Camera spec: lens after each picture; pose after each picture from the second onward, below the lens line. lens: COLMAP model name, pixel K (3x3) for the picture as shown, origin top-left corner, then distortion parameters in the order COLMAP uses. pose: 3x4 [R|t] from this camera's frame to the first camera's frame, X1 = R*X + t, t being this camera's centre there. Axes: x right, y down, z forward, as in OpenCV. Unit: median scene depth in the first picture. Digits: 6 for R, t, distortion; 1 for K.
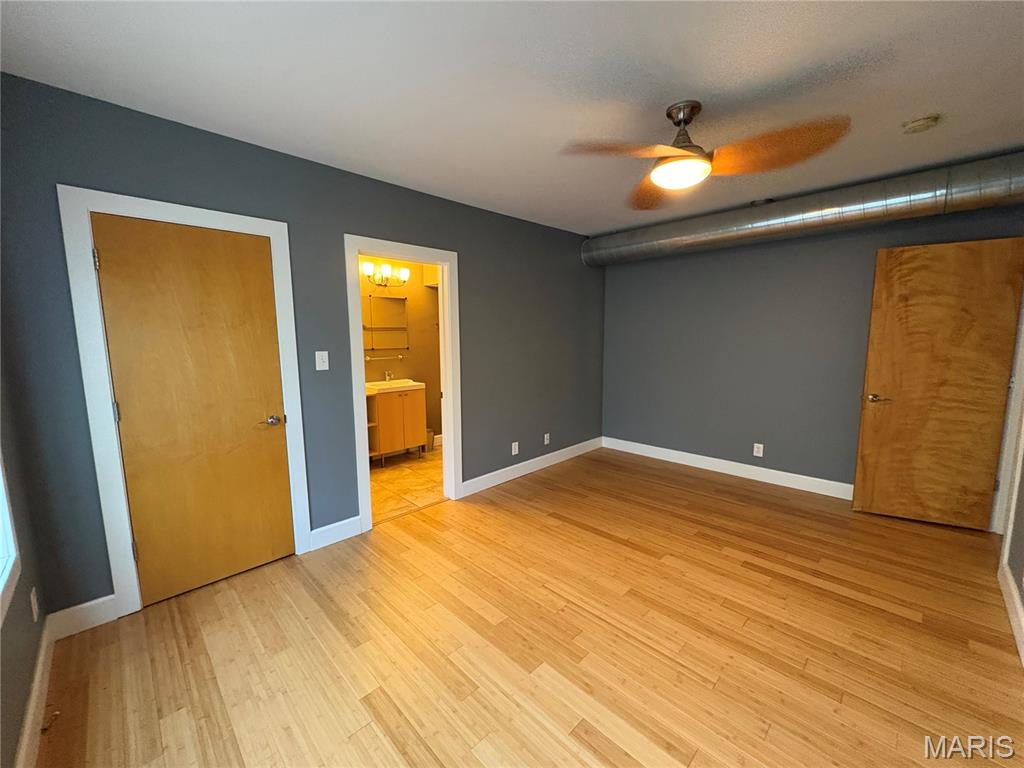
lens RADIAL K [[408.7, 0, 511.3], [0, 408.7, 384.9], [0, 0, 1]] dist [-0.002360, -0.000088]
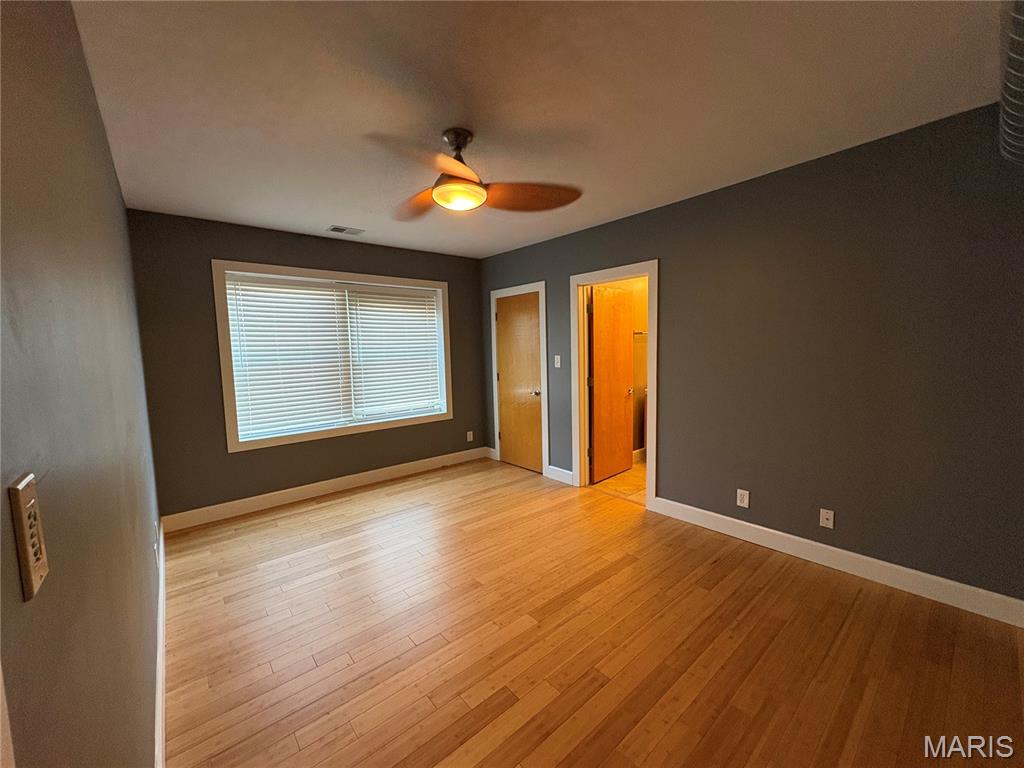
lens RADIAL K [[408.7, 0, 511.7], [0, 408.7, 383.2], [0, 0, 1]] dist [-0.002360, -0.000088]
pose [[-0.076409, 0.102183, -0.991827, 1.061971], [-0.096292, 0.989329, 0.109344, -0.124461], [0.992416, 0.103860, -0.065754, 0.890389]]
